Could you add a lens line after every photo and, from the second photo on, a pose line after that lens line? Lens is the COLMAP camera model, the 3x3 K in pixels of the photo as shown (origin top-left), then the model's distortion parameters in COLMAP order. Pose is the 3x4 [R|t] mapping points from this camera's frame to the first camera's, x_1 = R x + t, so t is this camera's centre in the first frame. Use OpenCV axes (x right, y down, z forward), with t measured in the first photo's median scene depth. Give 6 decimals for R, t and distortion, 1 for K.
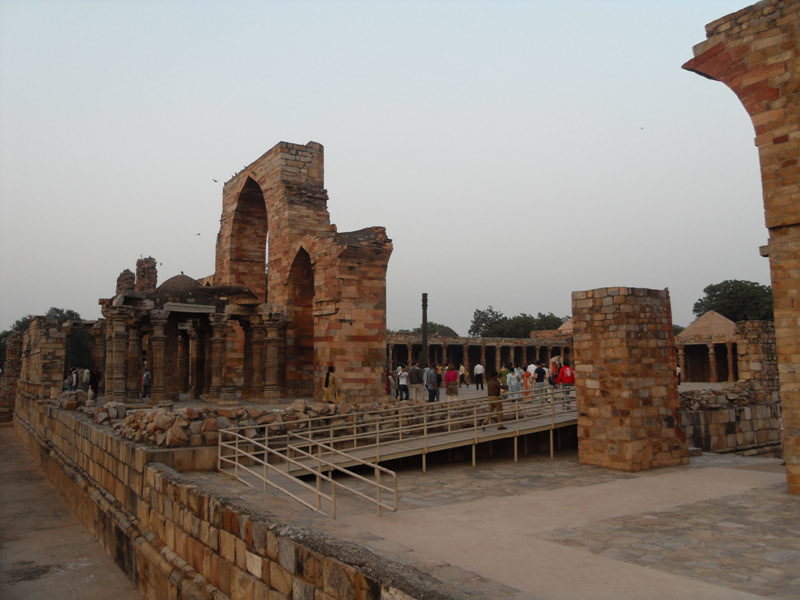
lens RADIAL K [[668.6, 0, 394.9], [0, 668.6, 282.7], [0, 0, 1]] dist [-0.068989, -0.002080]
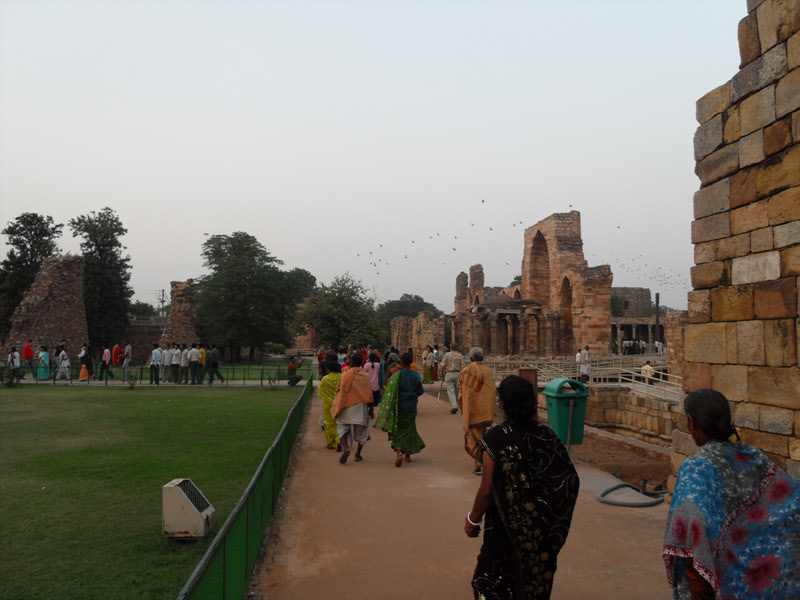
lens RADIAL K [[668.6, 0, 394.9], [0, 668.6, 282.7], [0, 0, 1]] dist [-0.068989, -0.002080]
pose [[0.894656, -0.022326, -0.446198, 0.248745], [0.041293, 0.998608, 0.032828, -0.111128], [0.444844, -0.047795, 0.894332, -0.824060]]
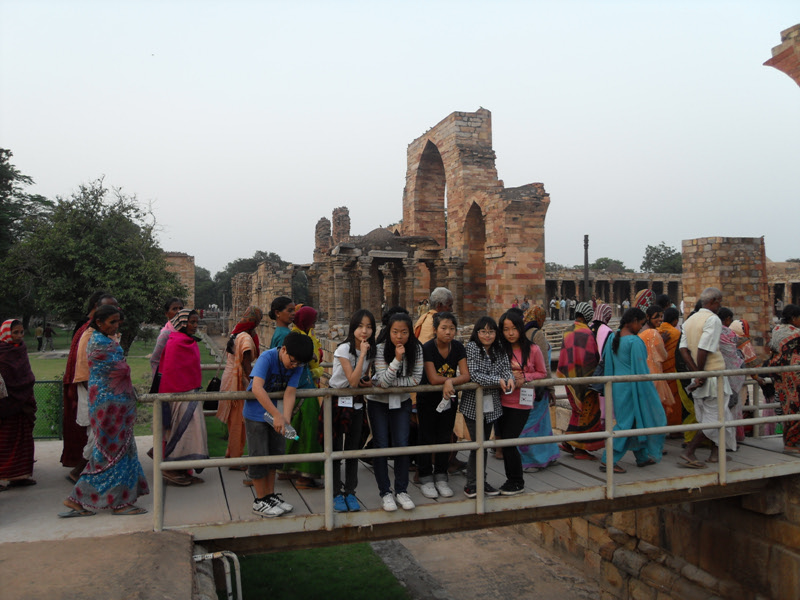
lens RADIAL K [[668.6, 0, 394.9], [0, 668.6, 282.7], [0, 0, 1]] dist [-0.068989, -0.002080]
pose [[0.965411, -0.005669, -0.260672, 0.034566], [0.030549, 0.995337, 0.091492, -0.021127], [0.258937, -0.096291, 0.961082, -0.207219]]
